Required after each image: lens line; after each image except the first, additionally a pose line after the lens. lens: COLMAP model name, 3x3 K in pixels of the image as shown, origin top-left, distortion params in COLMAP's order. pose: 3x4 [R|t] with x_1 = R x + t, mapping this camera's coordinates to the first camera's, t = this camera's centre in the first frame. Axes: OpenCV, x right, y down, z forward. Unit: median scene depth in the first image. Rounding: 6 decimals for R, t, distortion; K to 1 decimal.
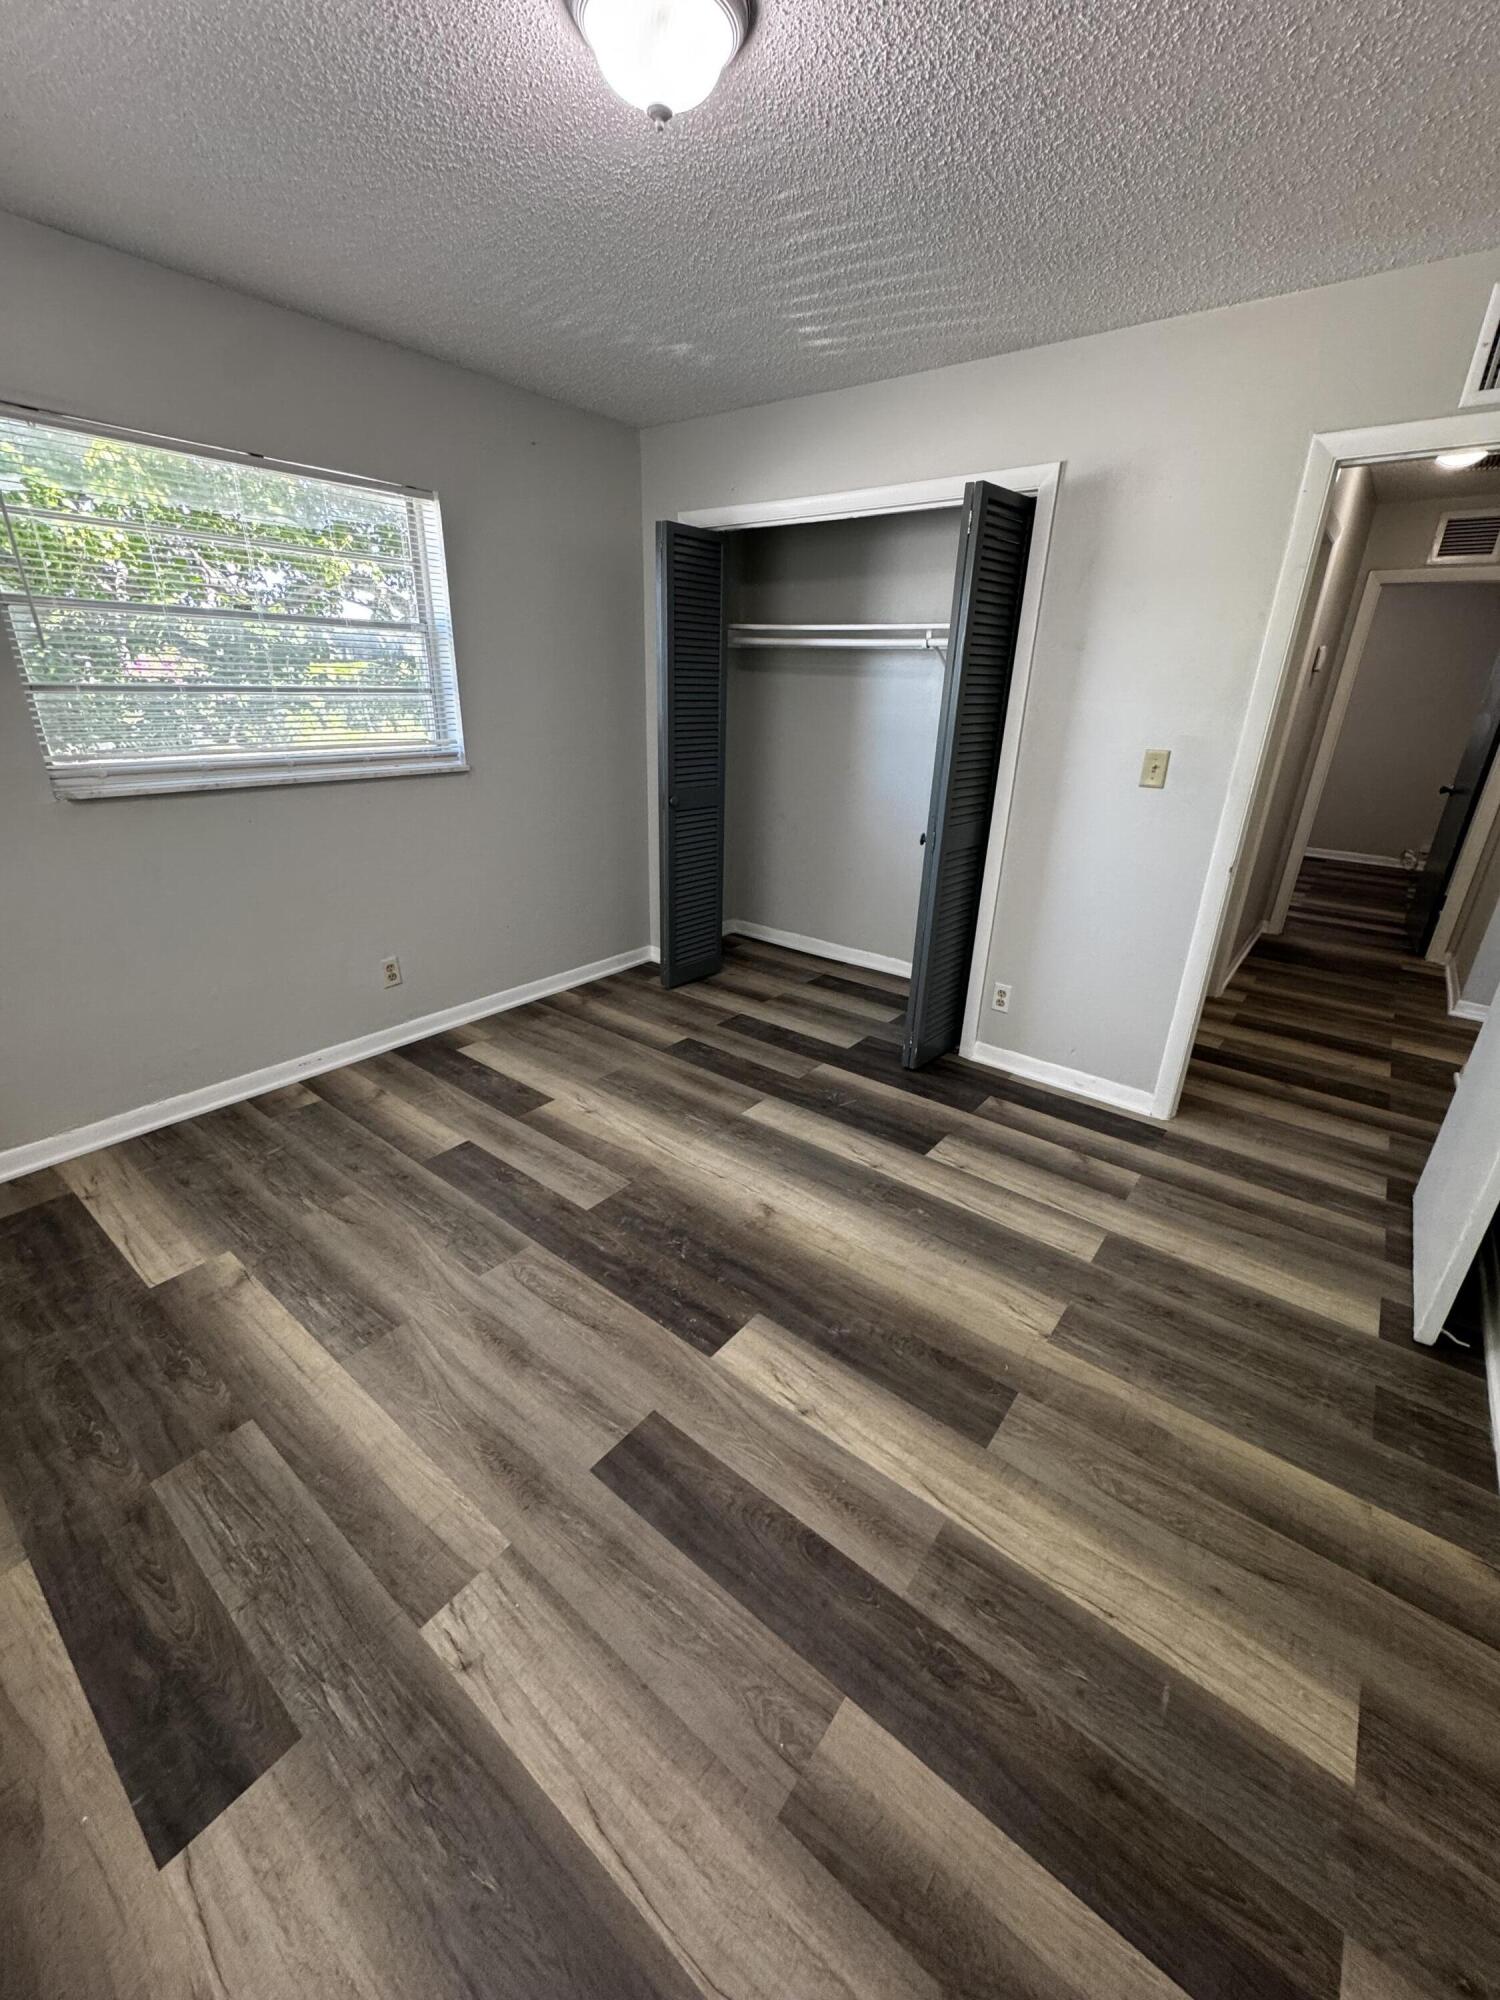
lens RADIAL K [[797.6, 0, 748.9], [0, 797.6, 1002.7], [0, 0, 1]] dist [-0.003424, 0.000600]
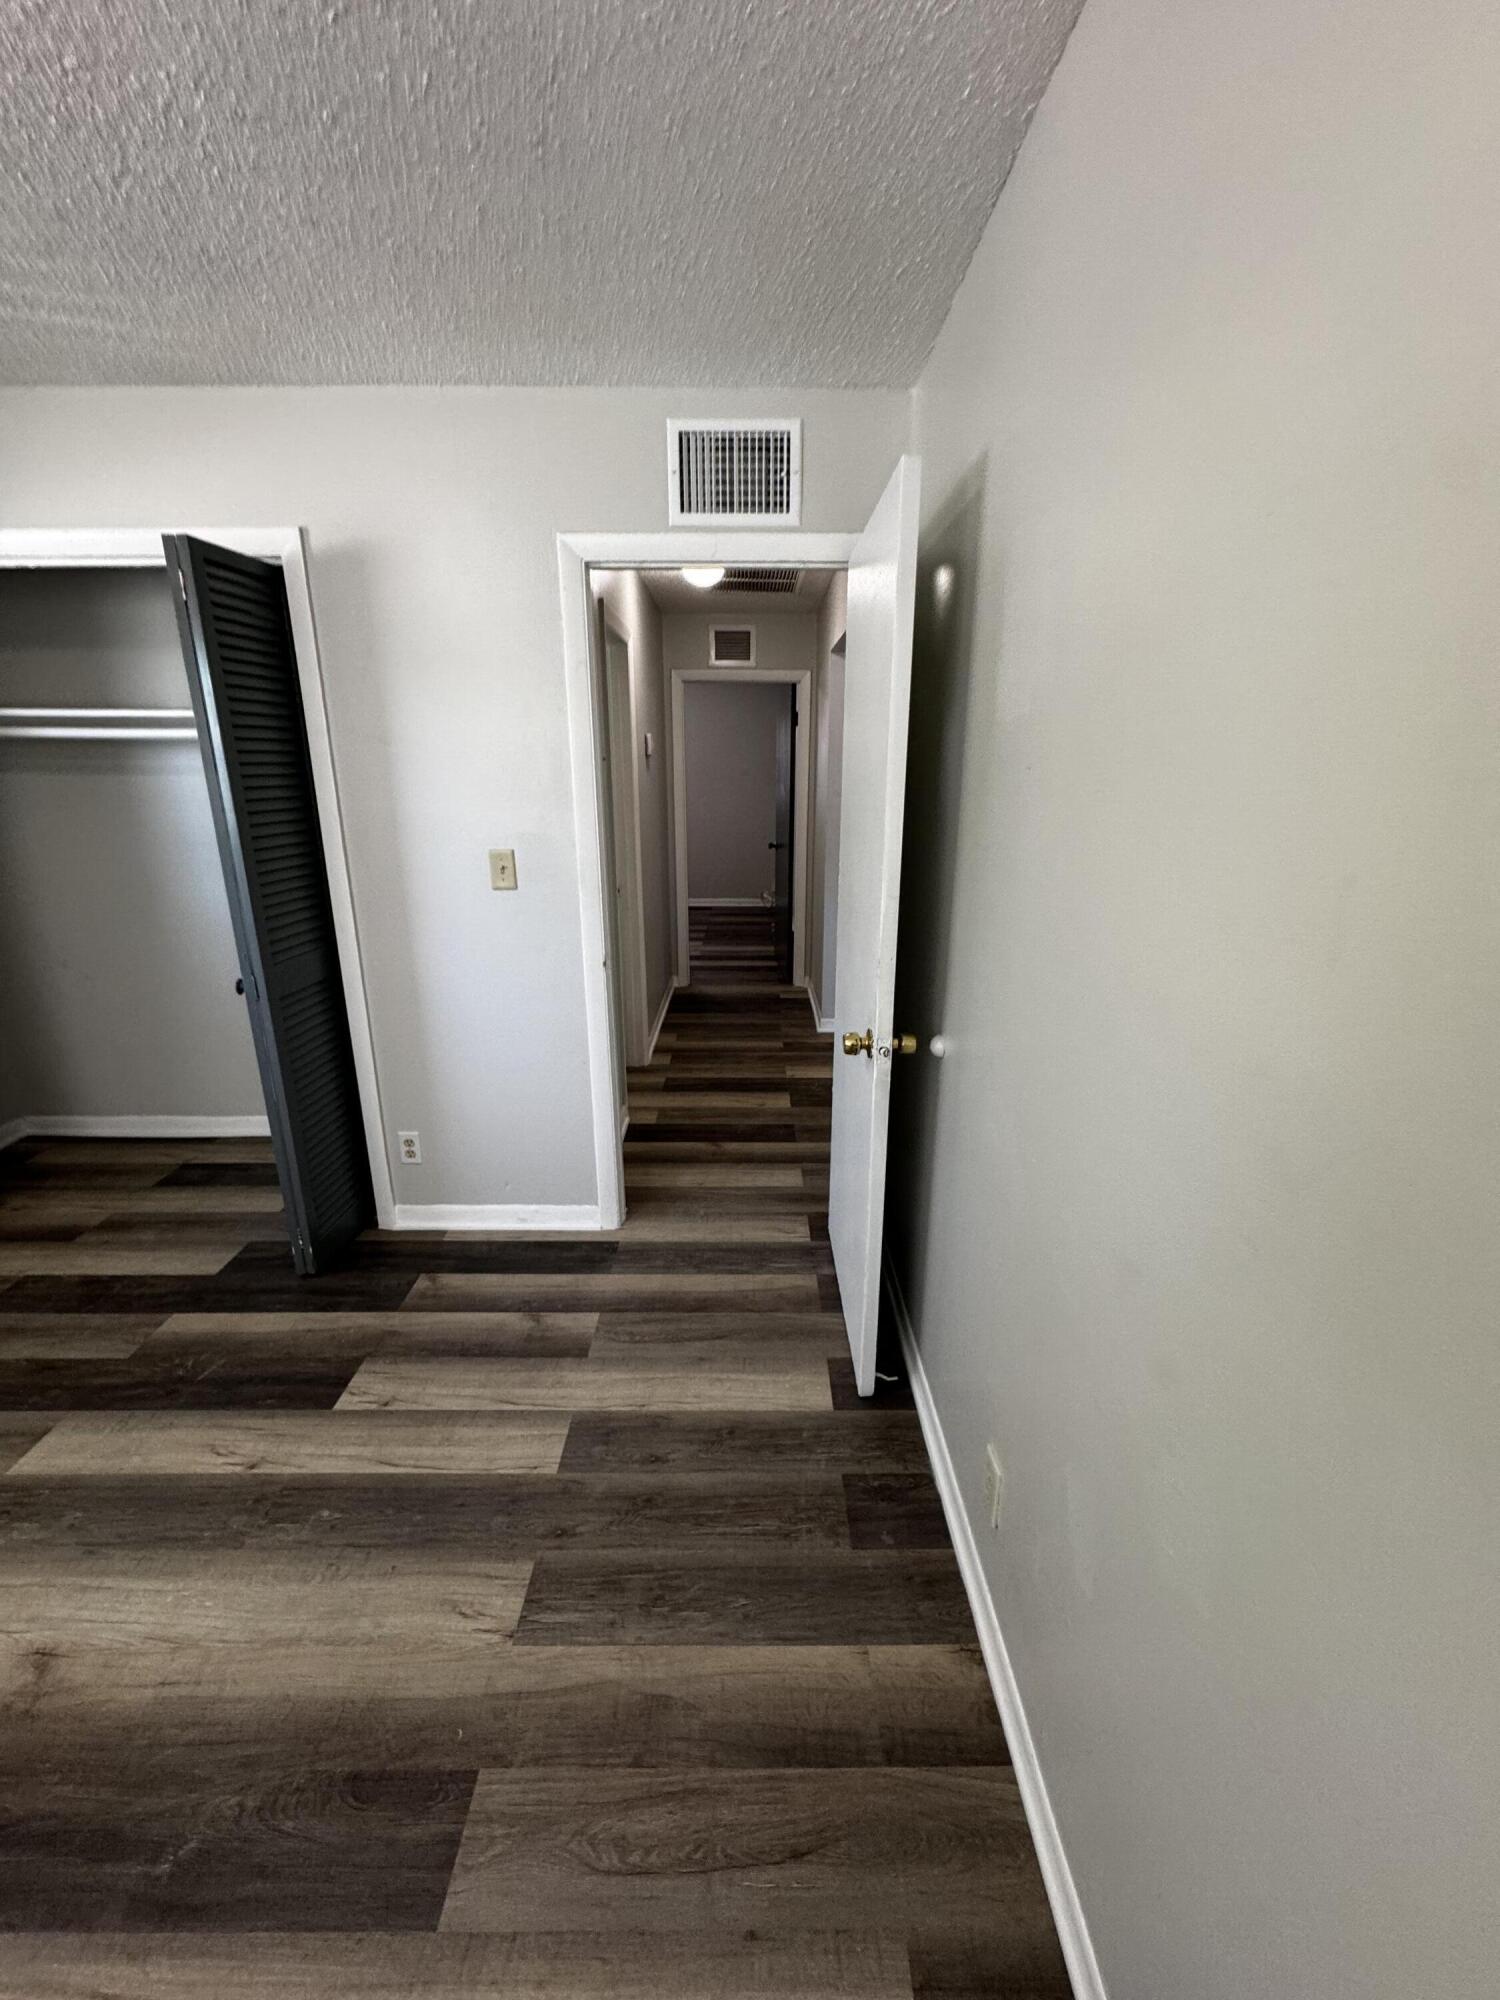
lens RADIAL K [[797.6, 0, 754.6], [0, 797.6, 1001.2], [0, 0, 1]] dist [-0.003424, 0.000600]
pose [[0.782550, -0.200796, 0.589319, 0.169778], [0.252253, 0.967647, -0.005262, -0.071647], [-0.569196, 0.152776, 0.807883, 0.126478]]
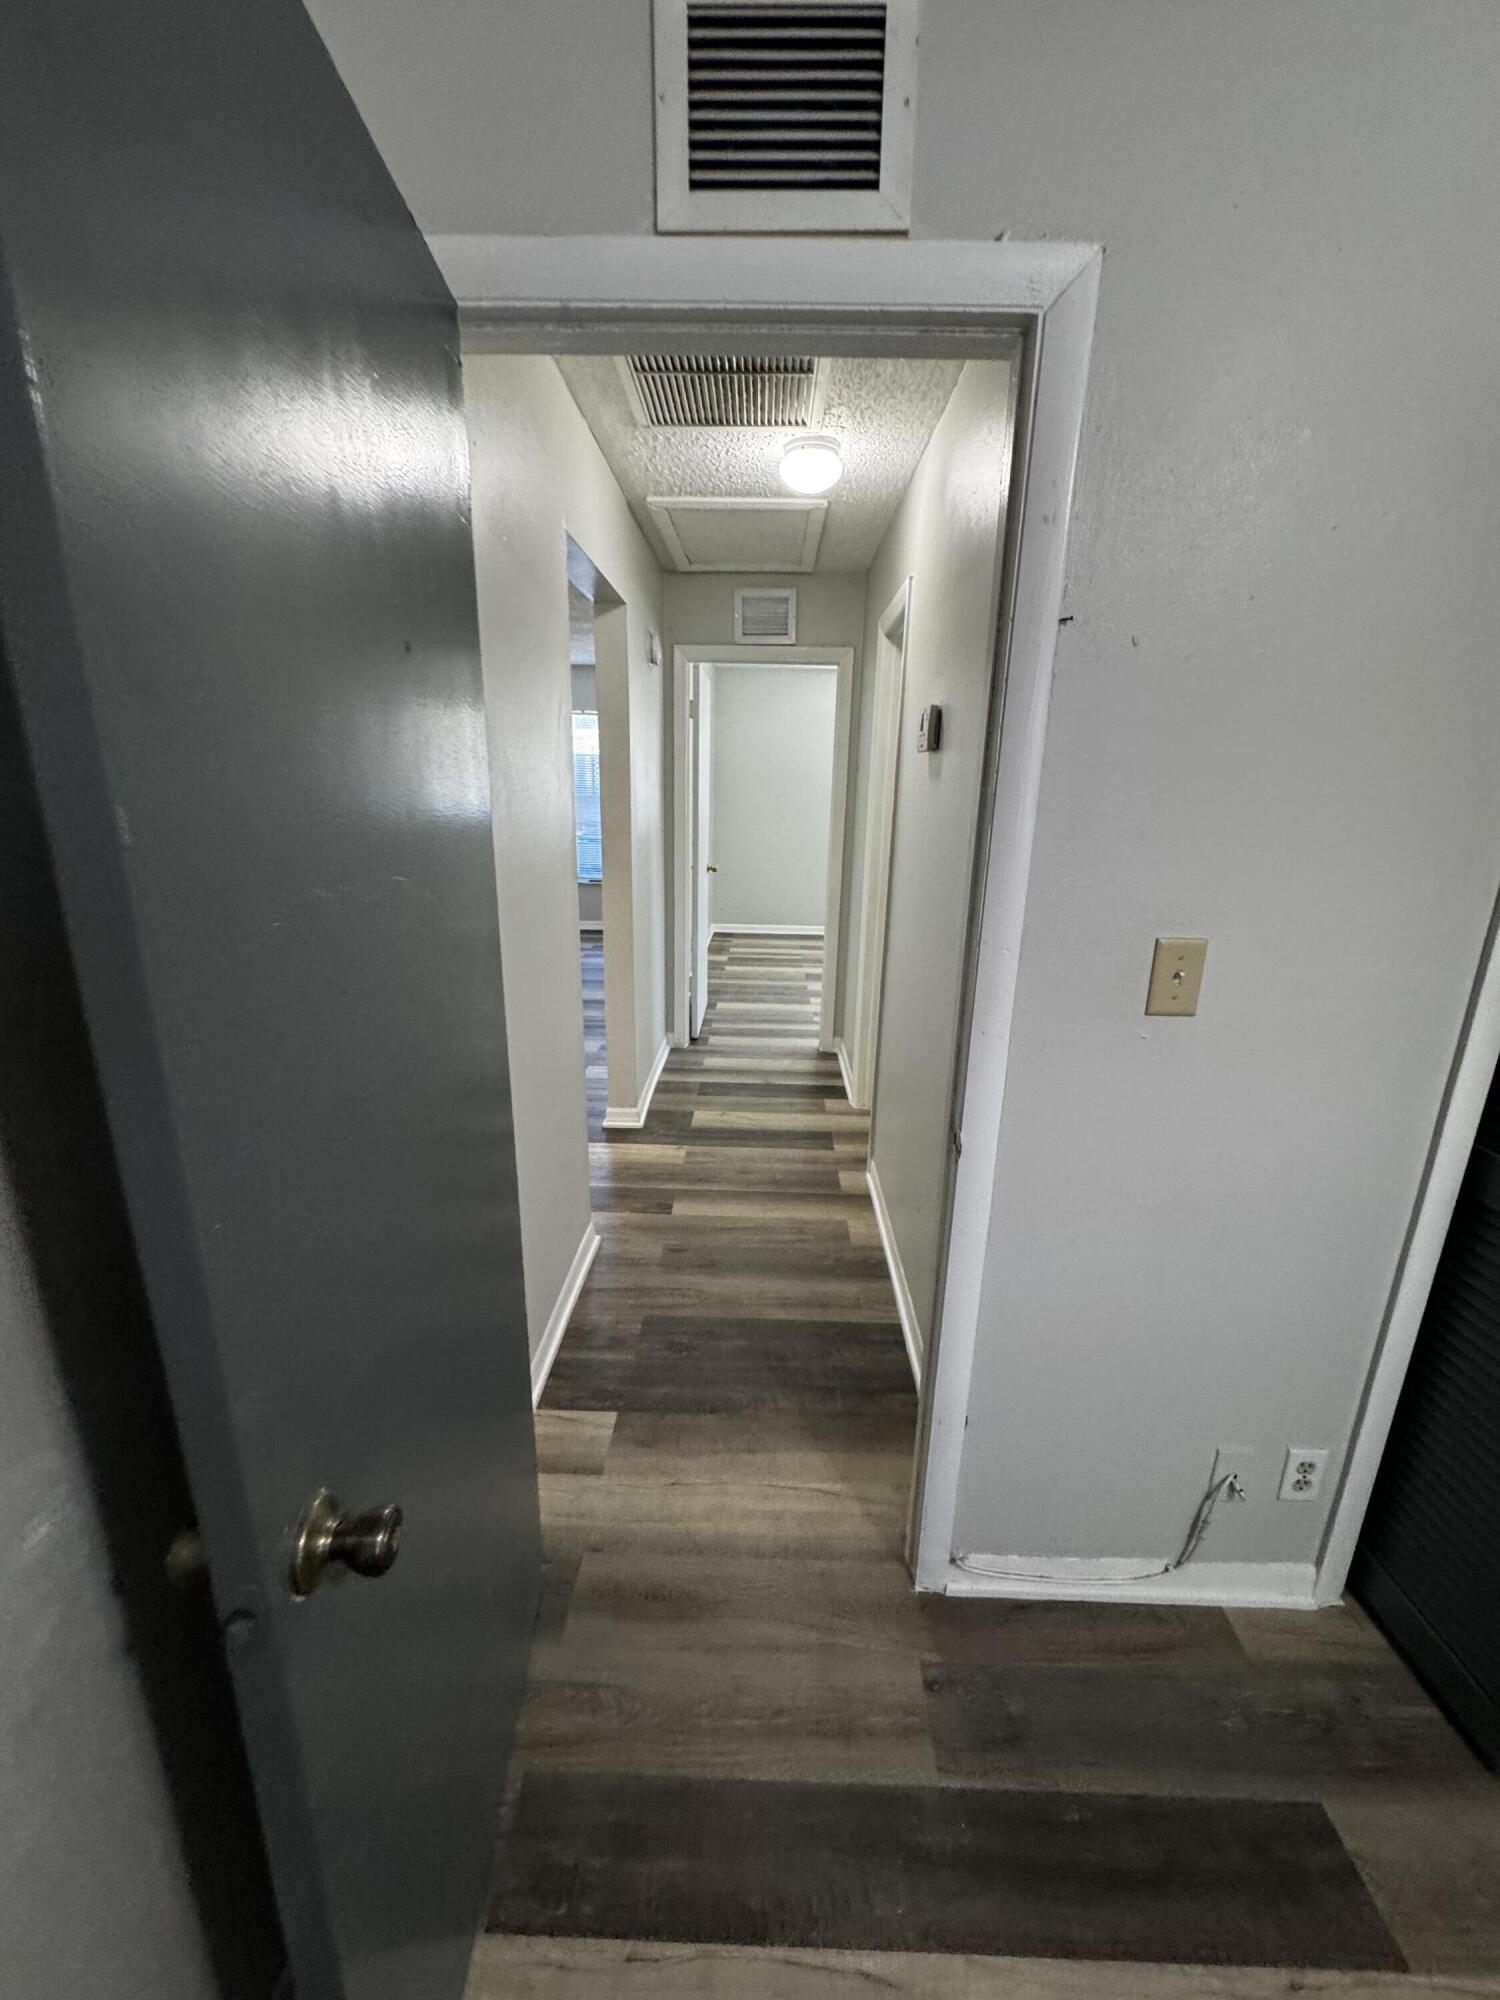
lens RADIAL K [[797.6, 0, 751.1], [0, 797.6, 998.8], [0, 0, 1]] dist [-0.003424, 0.000600]
pose [[-0.800695, 0.116937, -0.587549, 1.729725], [-0.266352, 0.809006, 0.523990, -0.799047], [0.536604, 0.576051, -0.616621, 2.058303]]
